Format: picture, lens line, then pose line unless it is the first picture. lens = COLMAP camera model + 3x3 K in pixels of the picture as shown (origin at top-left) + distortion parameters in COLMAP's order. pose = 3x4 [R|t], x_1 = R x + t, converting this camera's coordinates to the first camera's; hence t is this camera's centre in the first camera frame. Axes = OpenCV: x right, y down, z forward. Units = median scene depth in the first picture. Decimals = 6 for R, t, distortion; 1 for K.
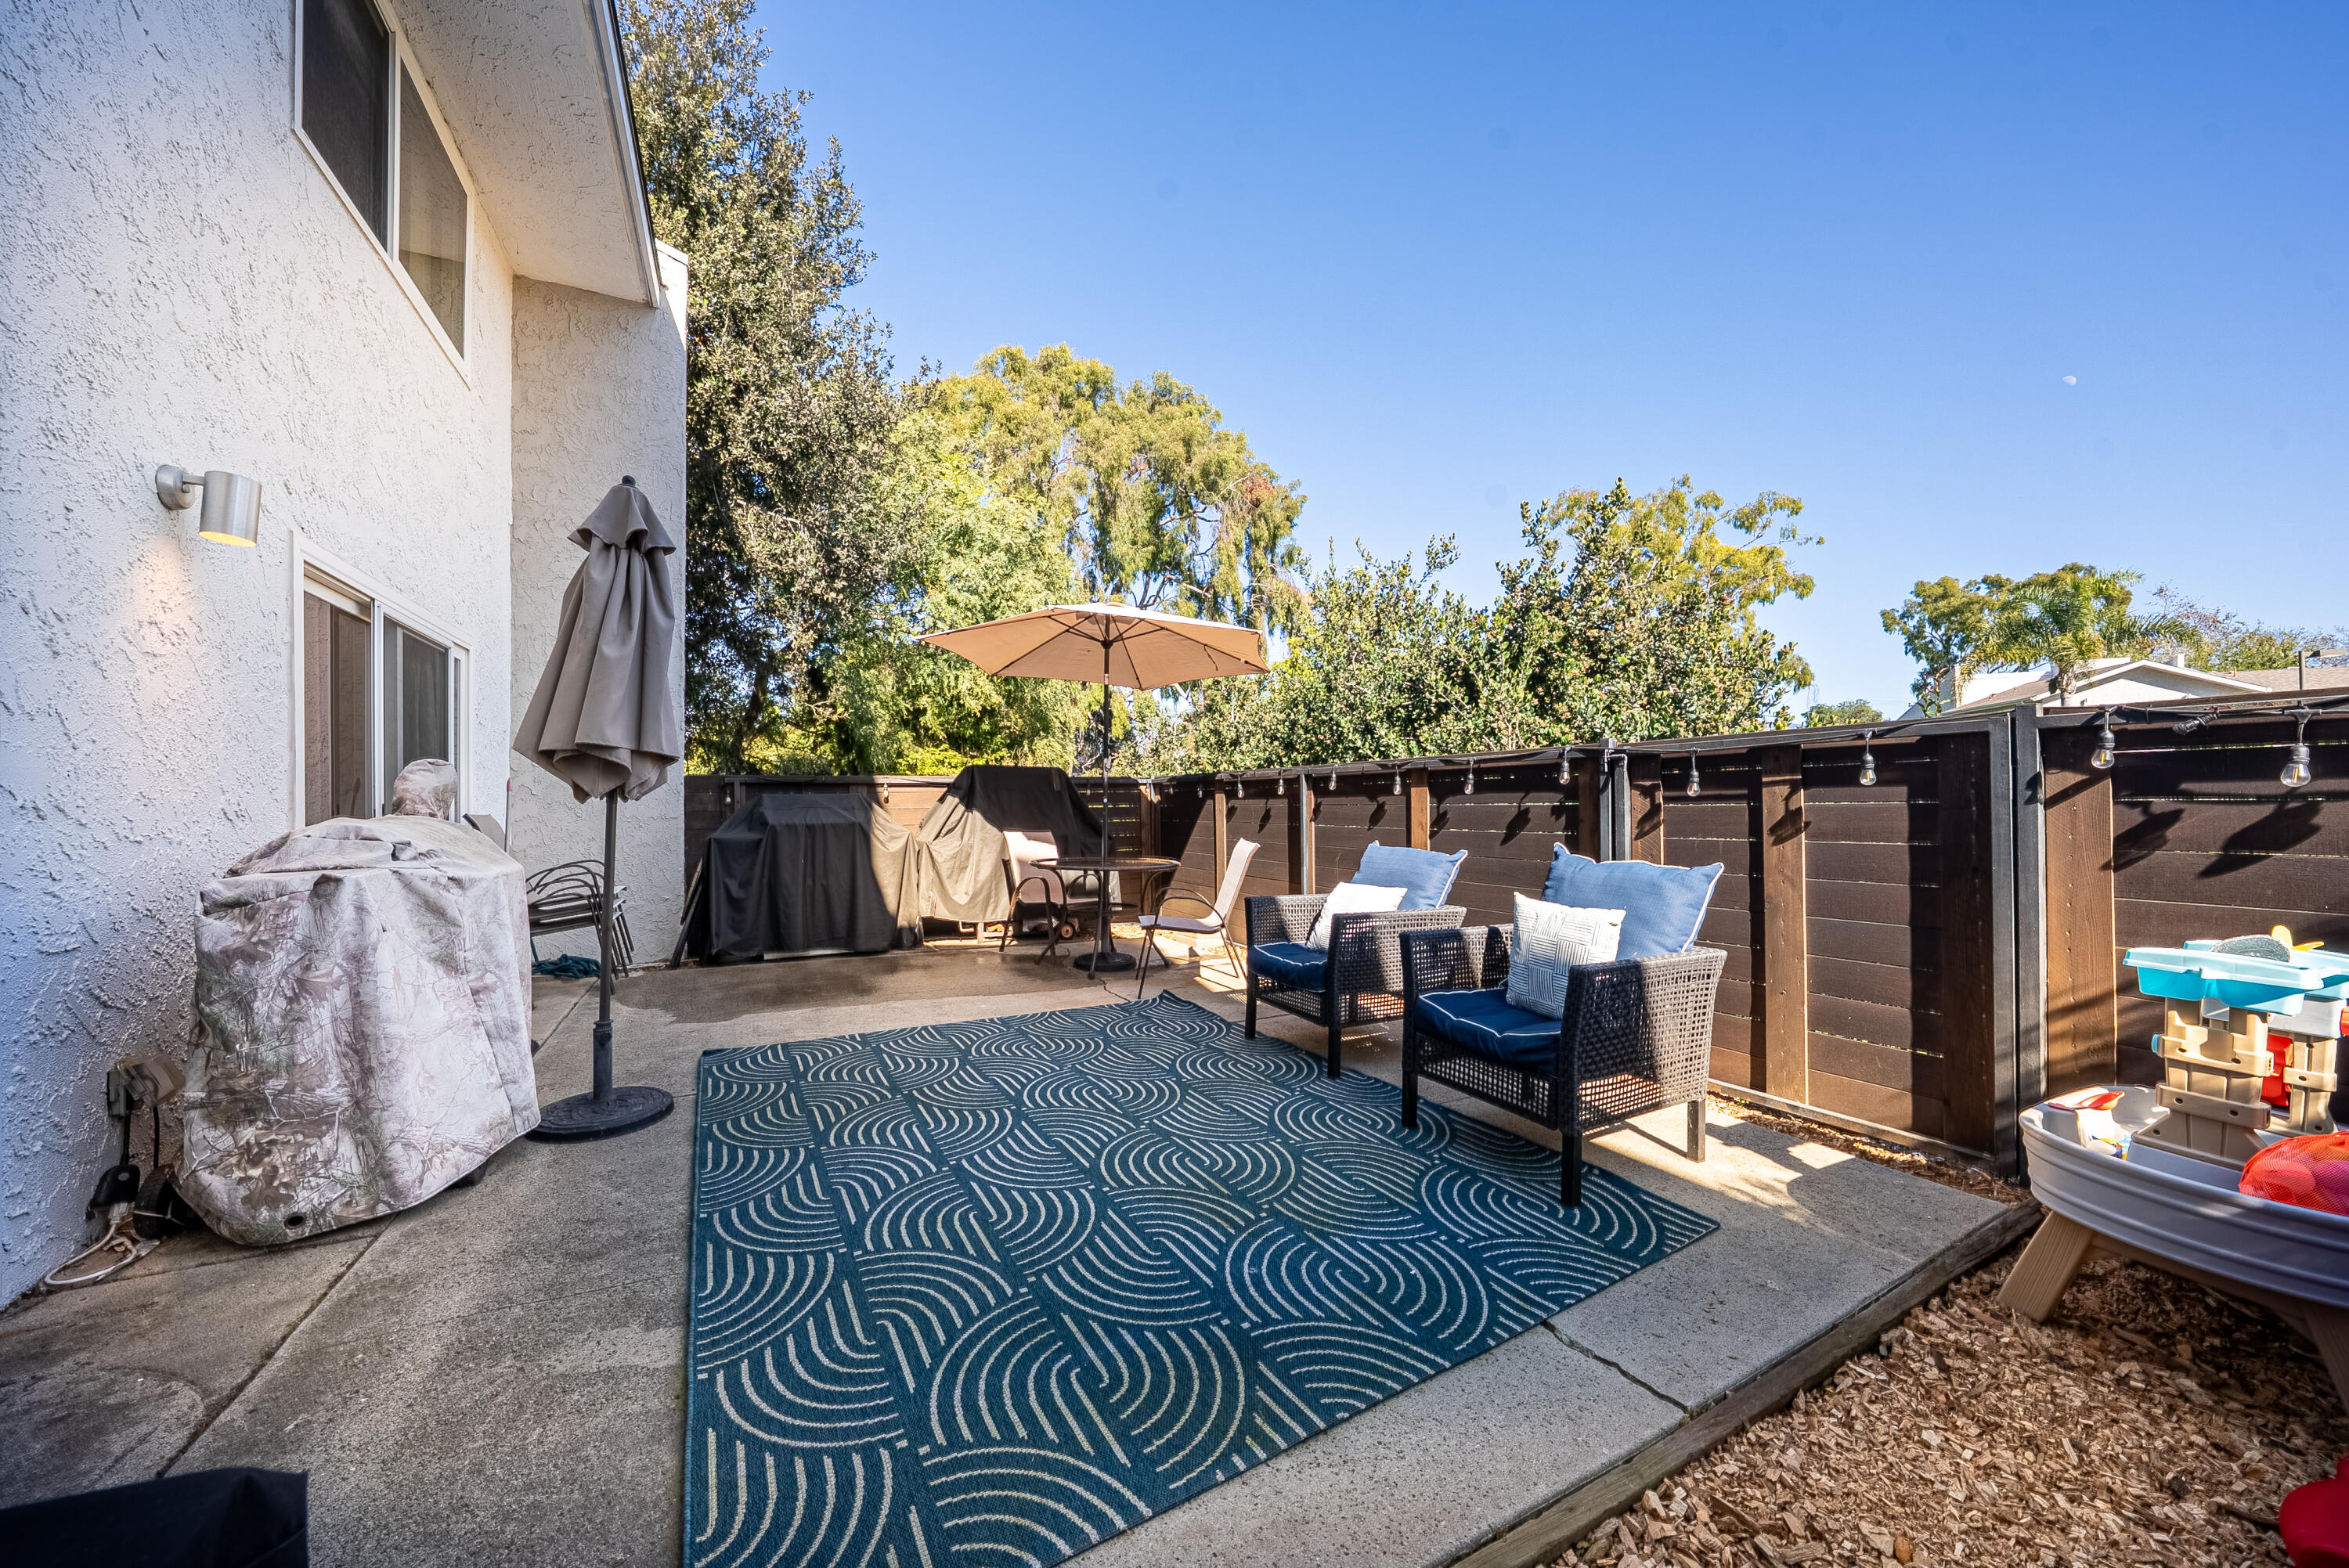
lens RADIAL K [[808.8, 0, 1182.3], [0, 808.8, 795.1], [0, 0, 1]] dist [-0.001728, -0.000651]
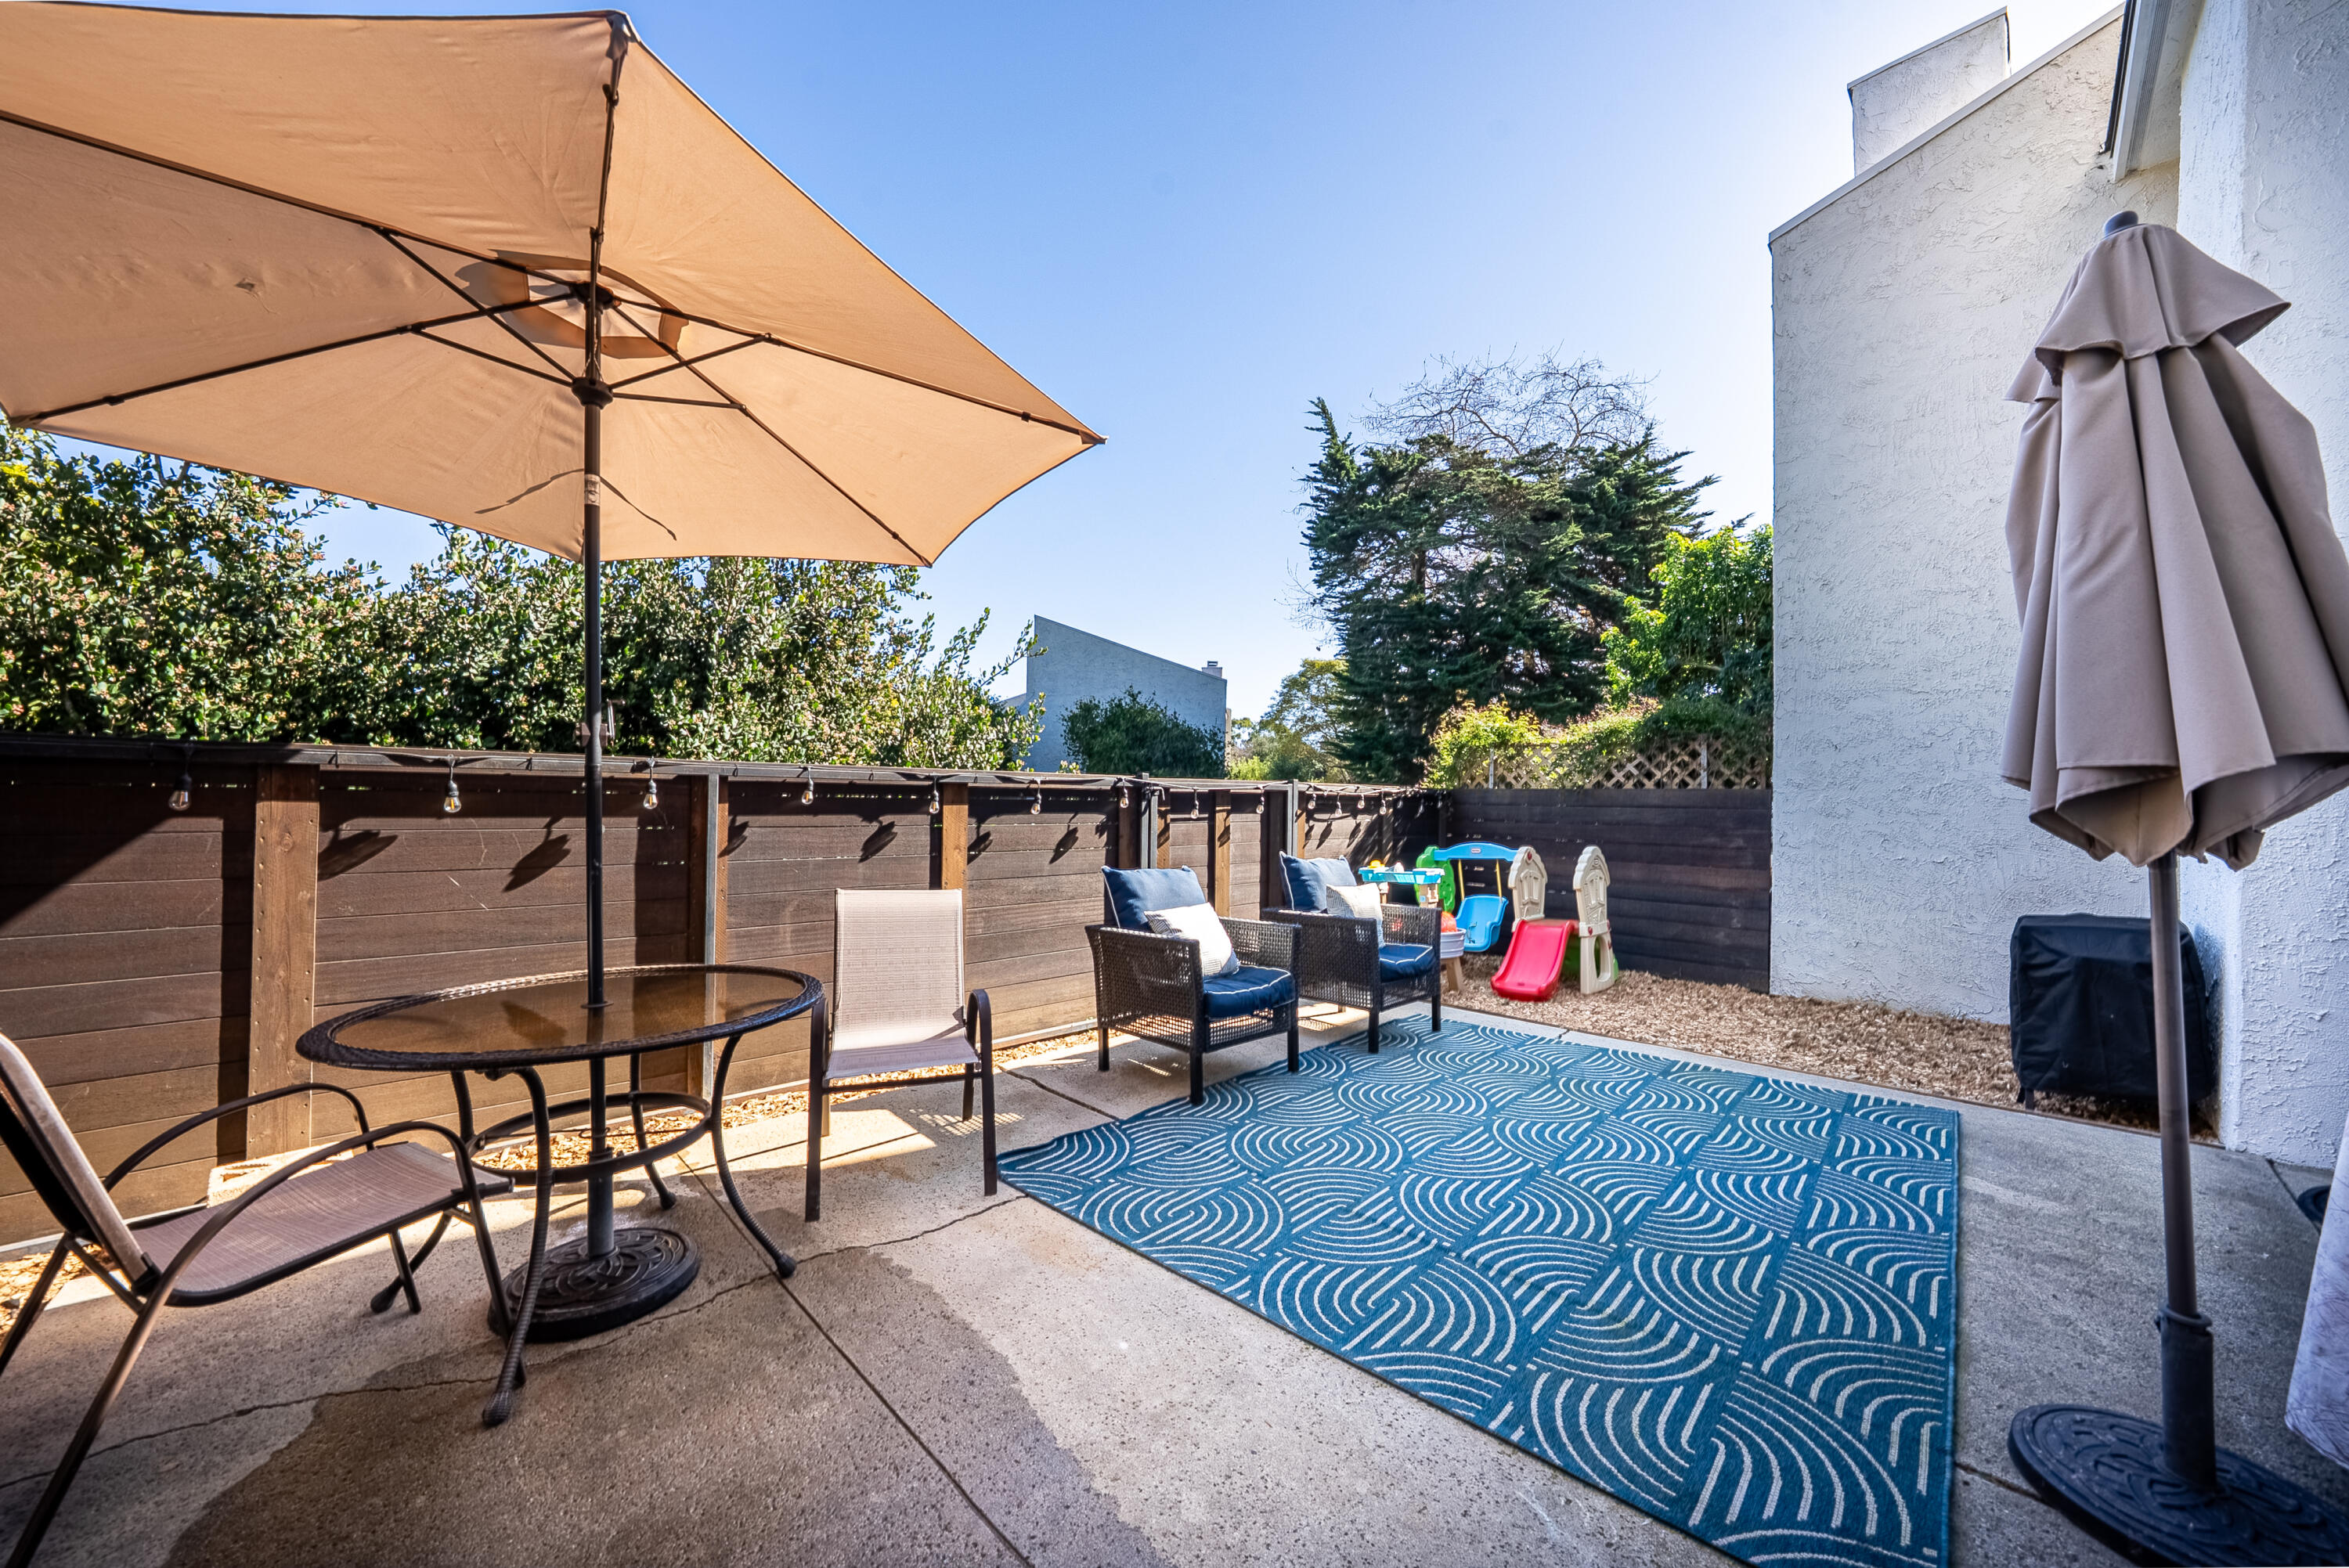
lens RADIAL K [[808.8, 0, 1187.6], [0, 808.8, 796.8], [0, 0, 1]] dist [-0.001728, -0.000651]
pose [[-0.270849, 0.013916, 0.962521, -0.809811], [-0.018534, 0.999635, -0.019669, -0.008790], [-0.962443, -0.023167, -0.270492, 1.354118]]
